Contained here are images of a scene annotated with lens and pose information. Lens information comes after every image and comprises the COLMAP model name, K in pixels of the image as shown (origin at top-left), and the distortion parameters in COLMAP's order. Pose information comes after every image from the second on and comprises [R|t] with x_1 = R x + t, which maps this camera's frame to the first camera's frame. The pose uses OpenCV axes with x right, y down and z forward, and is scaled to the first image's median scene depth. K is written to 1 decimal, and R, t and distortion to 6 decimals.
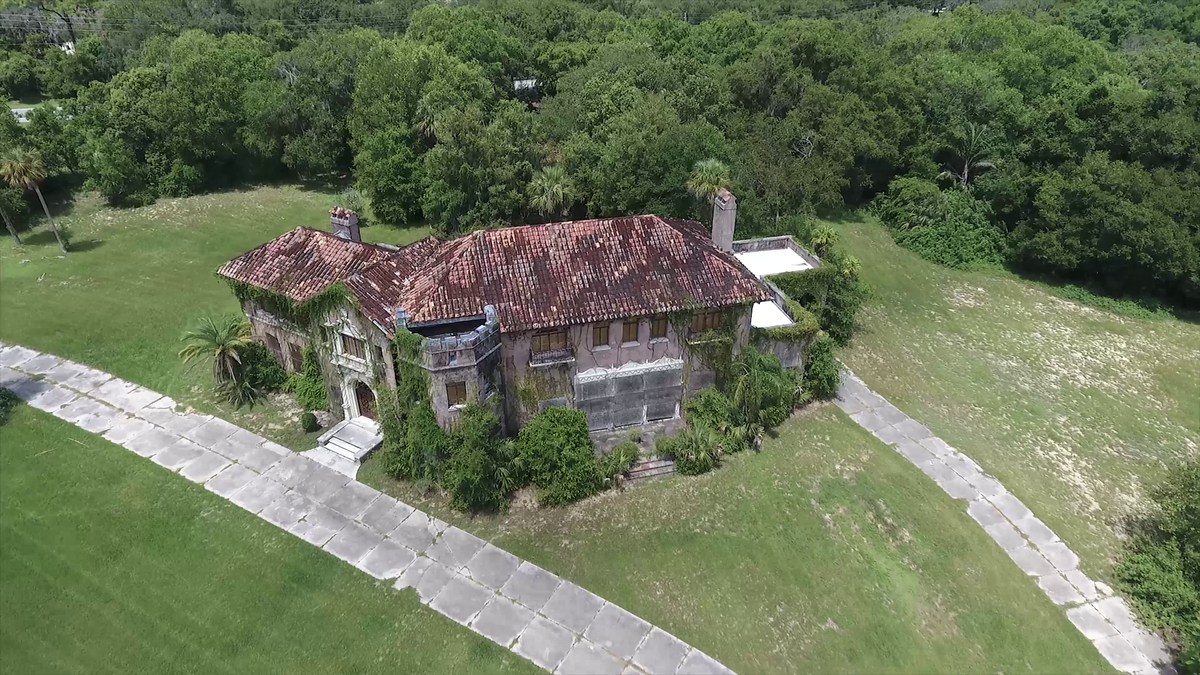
lens RADIAL K [[739.8, 0, 600.0], [0, 739.8, 337.5], [0, 0, 1]] dist [-0.003527, -0.000989]
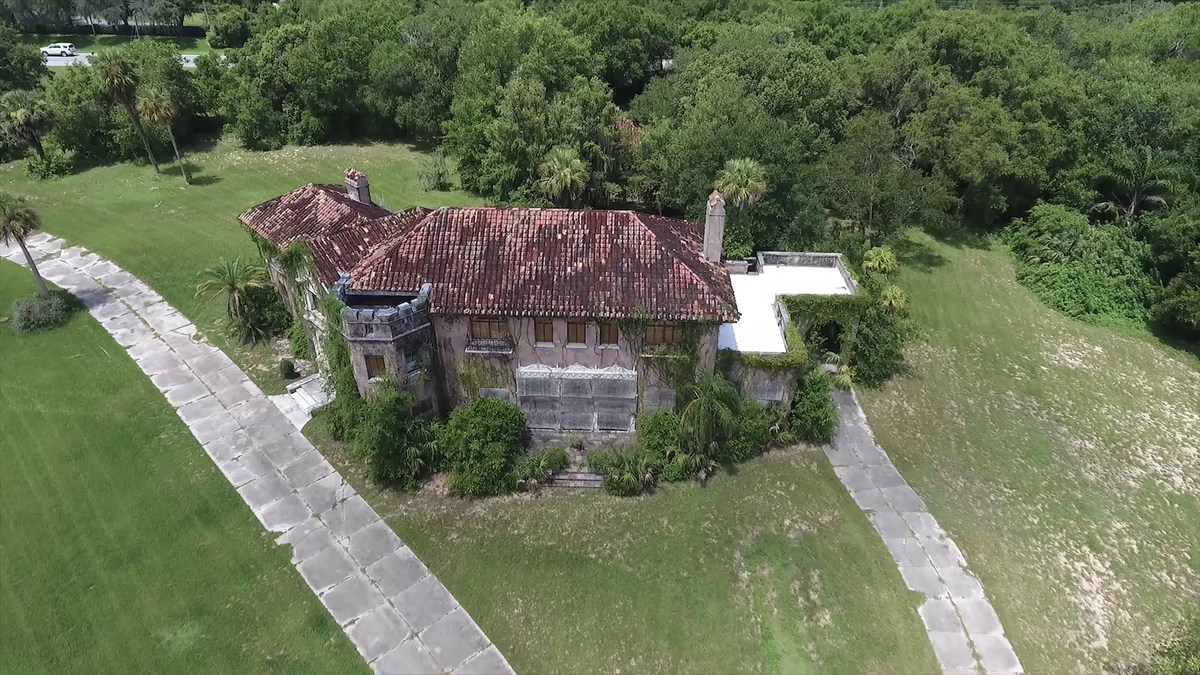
lens RADIAL K [[739.8, 0, 600.0], [0, 739.8, 337.5], [0, 0, 1]] dist [-0.003527, -0.000989]
pose [[0.954738, 0.159414, -0.251121, 0.287085], [-0.152836, 0.987198, 0.045615, -0.045964], [0.255178, -0.005171, 0.966880, 0.093740]]
